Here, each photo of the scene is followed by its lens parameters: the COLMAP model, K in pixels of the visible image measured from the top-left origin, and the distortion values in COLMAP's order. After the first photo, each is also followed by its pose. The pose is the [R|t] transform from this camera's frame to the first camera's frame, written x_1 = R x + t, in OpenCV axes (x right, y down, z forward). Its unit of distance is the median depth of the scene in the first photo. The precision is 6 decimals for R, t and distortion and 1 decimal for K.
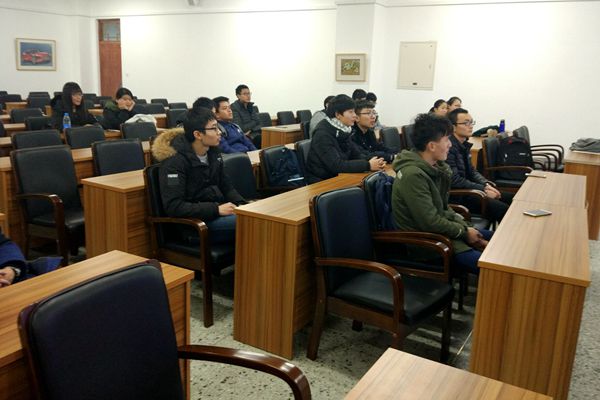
lens RADIAL K [[494.3, 0, 299.2], [0, 494.3, 172.3], [0, 0, 1]] dist [0.064870, -0.117647]
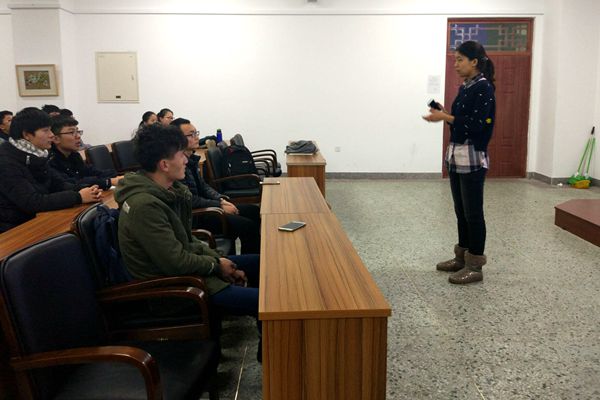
lens RADIAL K [[494.3, 0, 299.2], [0, 494.3, 172.3], [0, 0, 1]] dist [0.064870, -0.117647]
pose [[0.838206, -0.113794, 0.533350, 0.018313], [0.129227, 0.991579, 0.008469, -0.013887], [-0.529822, 0.061824, 0.845852, 0.155427]]
